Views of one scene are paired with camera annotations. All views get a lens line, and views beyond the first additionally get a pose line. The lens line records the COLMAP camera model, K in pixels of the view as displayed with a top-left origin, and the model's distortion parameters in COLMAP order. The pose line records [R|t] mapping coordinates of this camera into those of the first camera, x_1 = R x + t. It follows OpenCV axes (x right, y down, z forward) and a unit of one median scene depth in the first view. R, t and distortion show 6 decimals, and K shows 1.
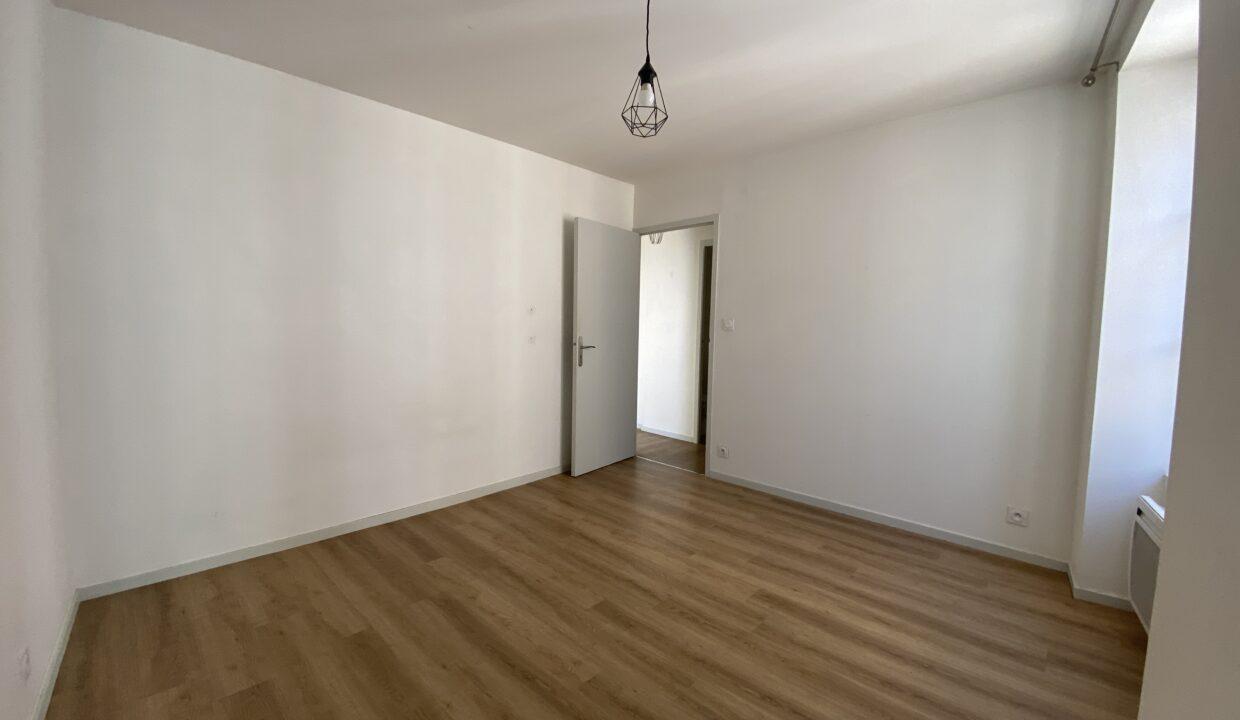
lens RADIAL K [[501.9, 0, 616.5], [0, 501.9, 365.3], [0, 0, 1]] dist [0.044690, -0.031728]
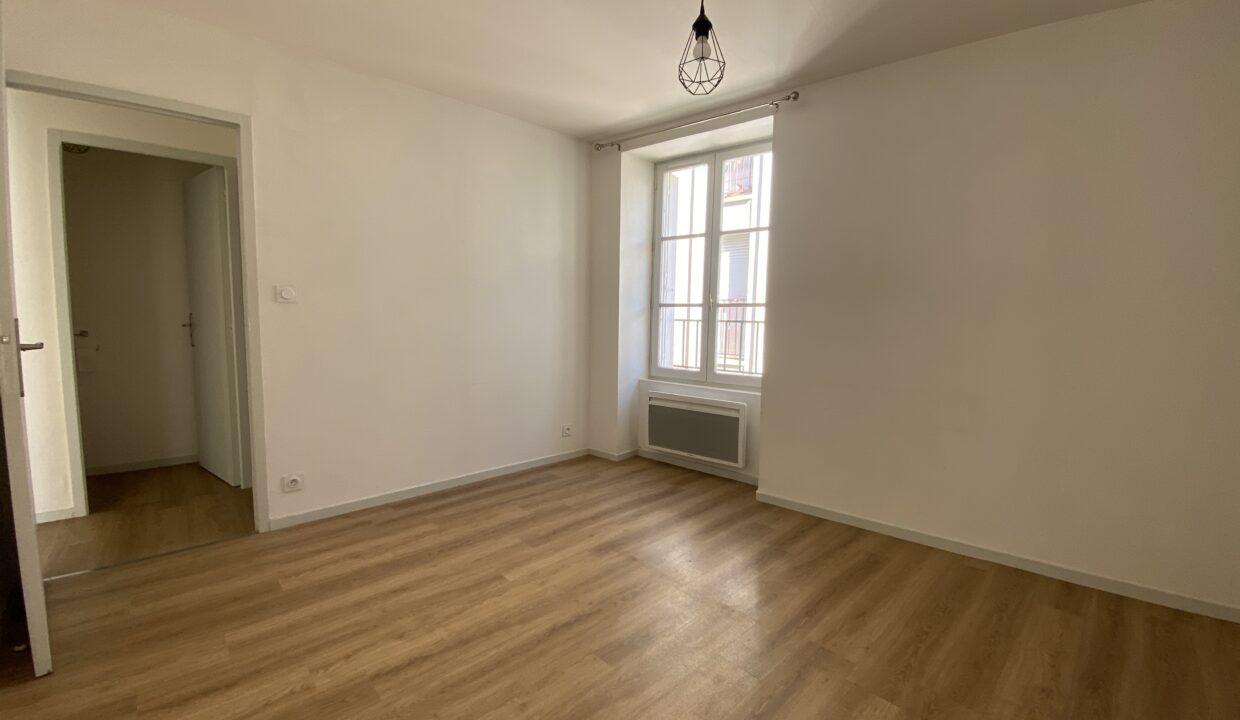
lens RADIAL K [[501.9, 0, 616.5], [0, 501.9, 365.3], [0, 0, 1]] dist [0.044690, -0.031728]
pose [[0.048407, -0.123375, 0.991179, -0.680179], [0.068374, 0.990424, 0.119942, -0.060661], [-0.996485, 0.061964, 0.056379, 0.822757]]
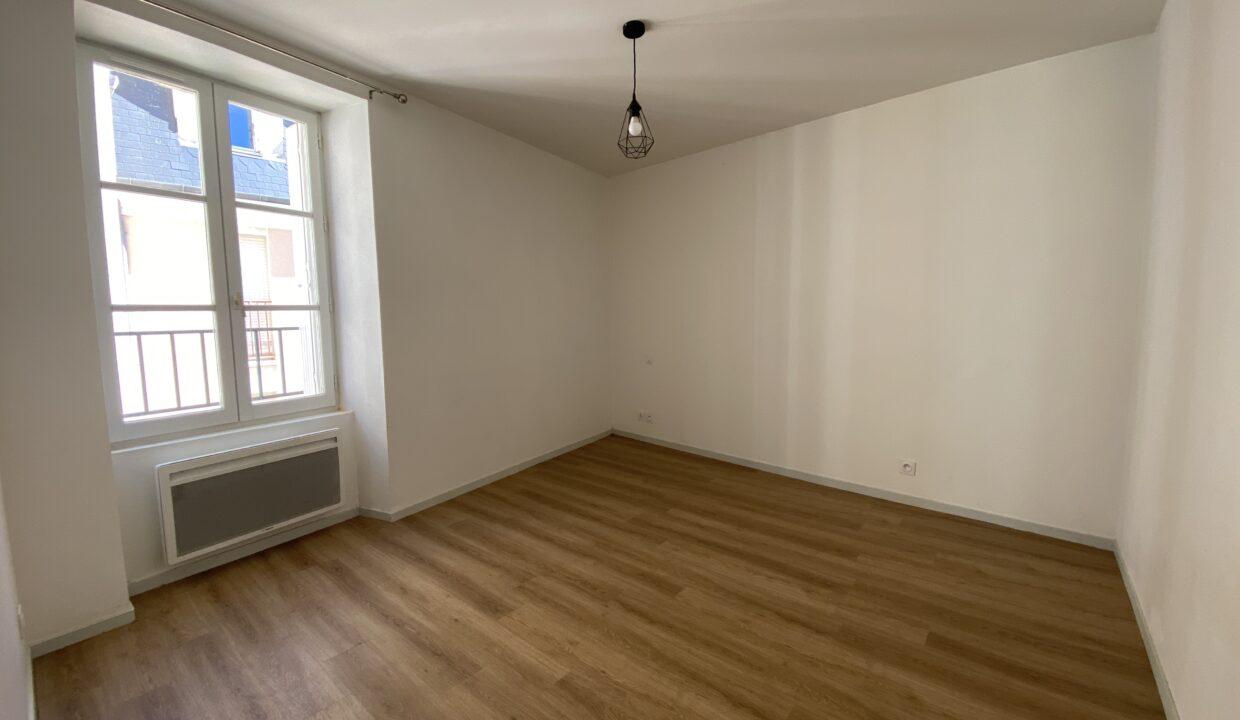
lens RADIAL K [[501.9, 0, 616.5], [0, 501.9, 365.3], [0, 0, 1]] dist [0.044690, -0.031728]
pose [[-0.996502, -0.001490, -0.083550, 0.151657], [-0.017111, 0.982294, 0.186564, -0.130155], [0.081793, 0.187342, -0.978884, 1.695470]]
